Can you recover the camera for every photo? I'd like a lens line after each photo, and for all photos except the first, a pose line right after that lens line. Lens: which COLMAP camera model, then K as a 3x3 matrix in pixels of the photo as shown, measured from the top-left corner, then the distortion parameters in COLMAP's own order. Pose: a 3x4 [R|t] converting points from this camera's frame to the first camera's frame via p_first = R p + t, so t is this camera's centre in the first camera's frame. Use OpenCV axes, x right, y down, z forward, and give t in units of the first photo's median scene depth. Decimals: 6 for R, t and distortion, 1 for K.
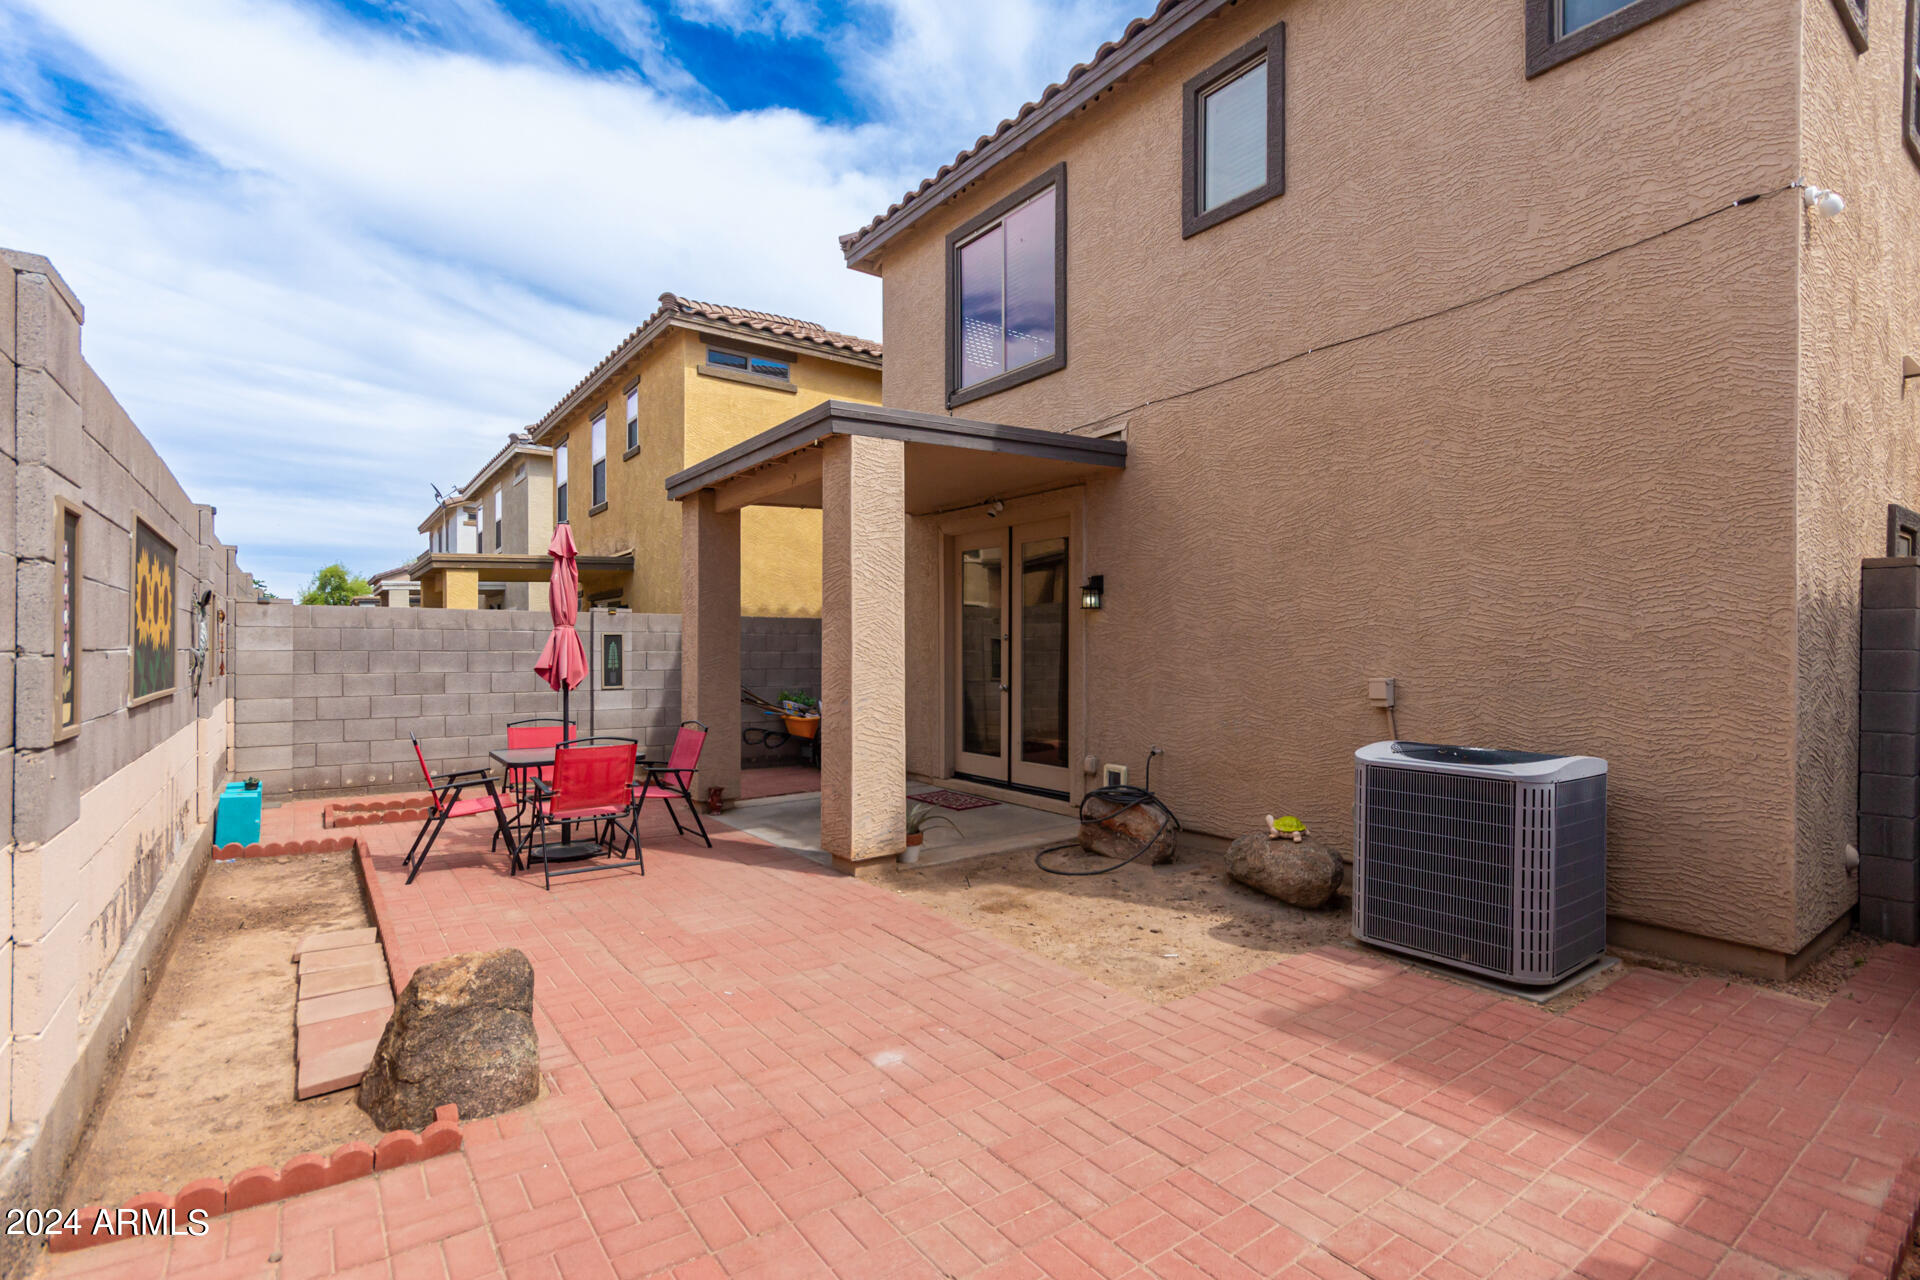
lens RADIAL K [[894.6, 0, 976.2], [0, 894.6, 652.4], [0, 0, 1]] dist [0.001945, 0.002296]
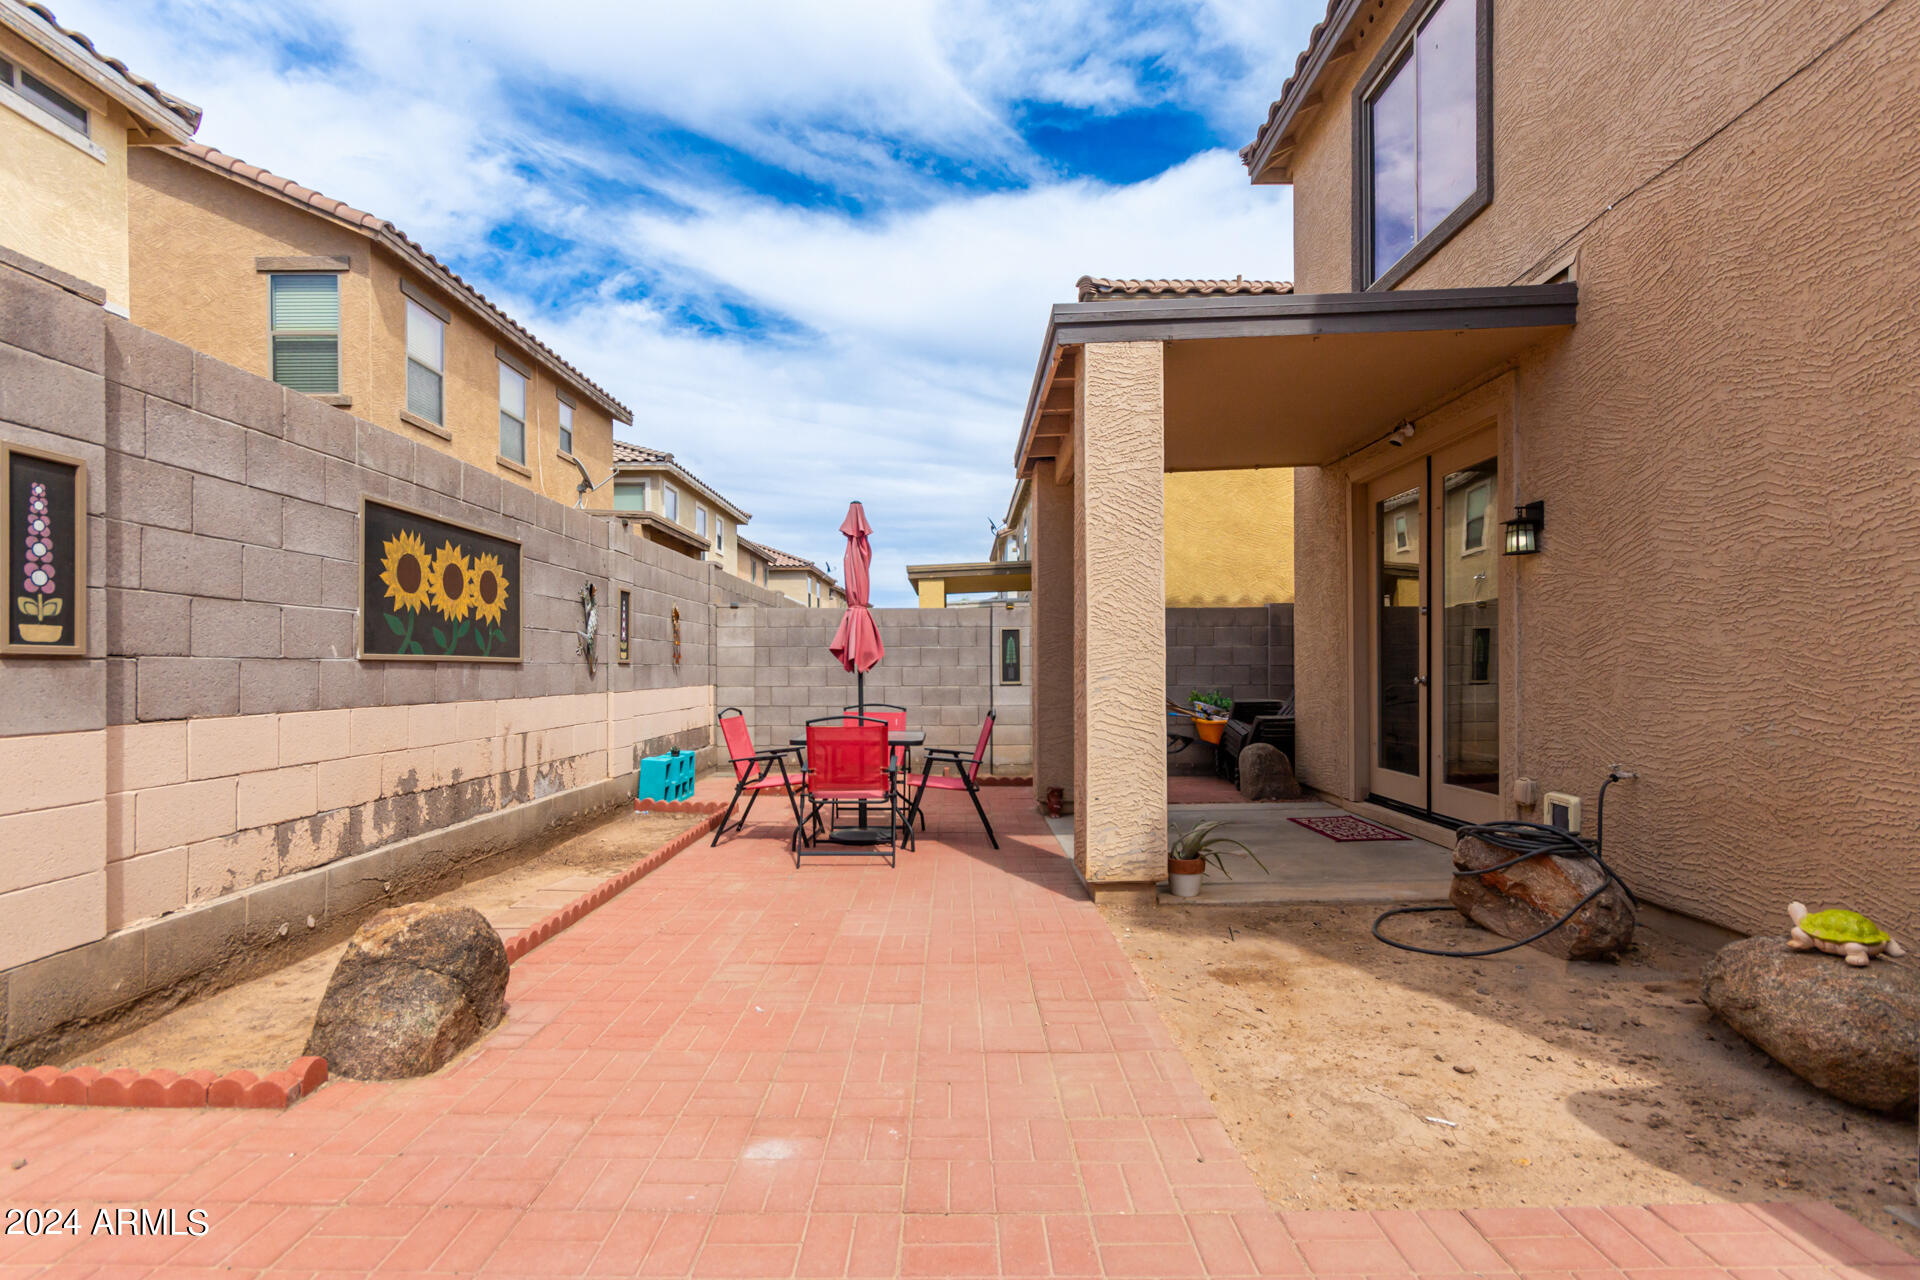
lens RADIAL K [[894.6, 0, 966.7], [0, 894.6, 670.7], [0, 0, 1]] dist [0.001945, 0.002296]
pose [[0.806561, -0.004007, -0.591138, 0.226372], [0.003810, 0.999991, -0.001580, 0.043935], [0.591139, -0.000978, 0.806569, 0.277768]]
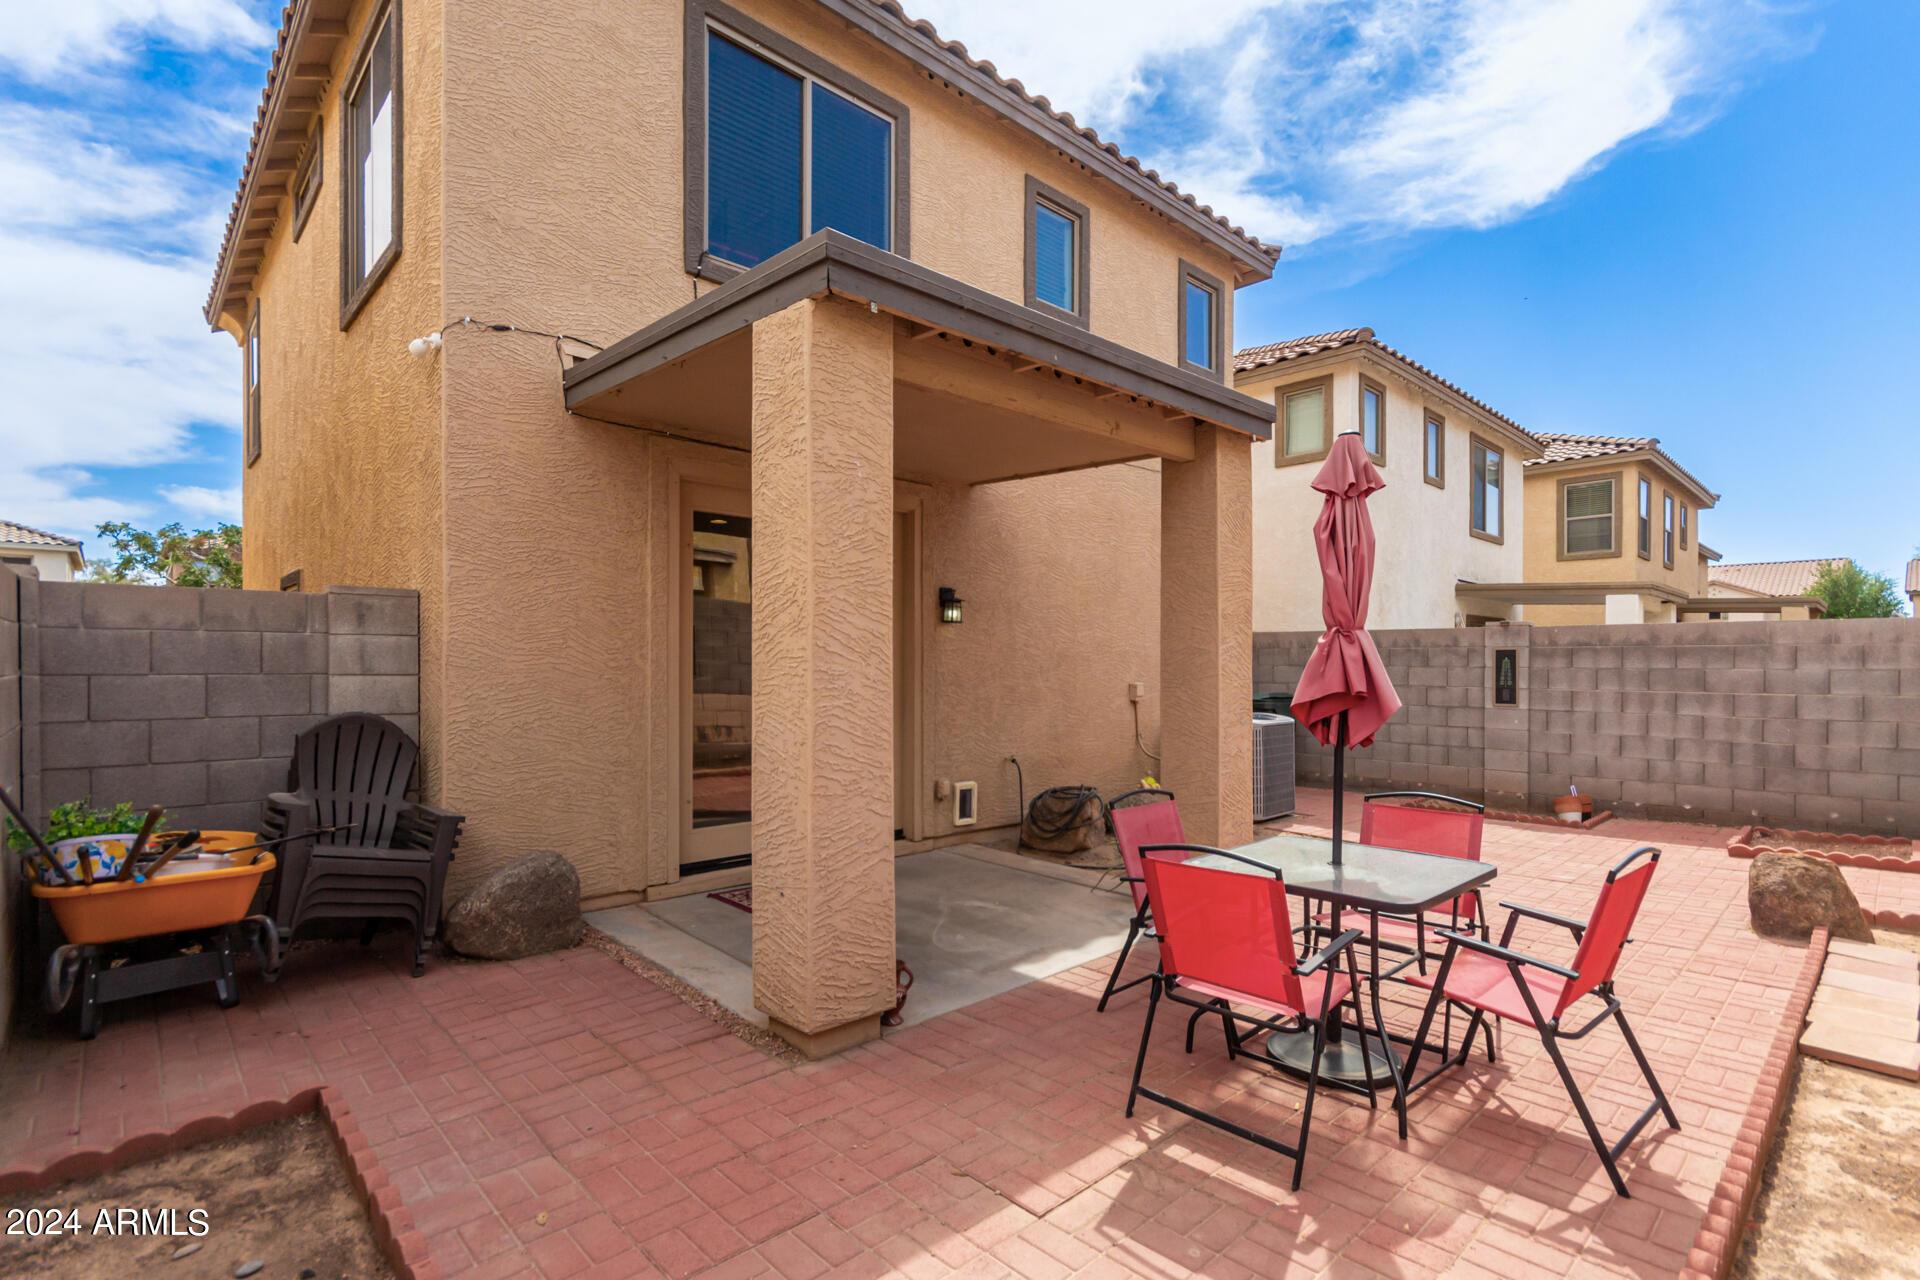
lens RADIAL K [[894.6, 0, 988.8], [0, 894.6, 659.8], [0, 0, 1]] dist [0.001945, 0.002296]
pose [[-0.124986, 0.004189, 0.992150, -0.979512], [0.001212, 0.999991, -0.004070, -0.006160], [-0.992158, 0.000694, -0.124990, 1.299313]]
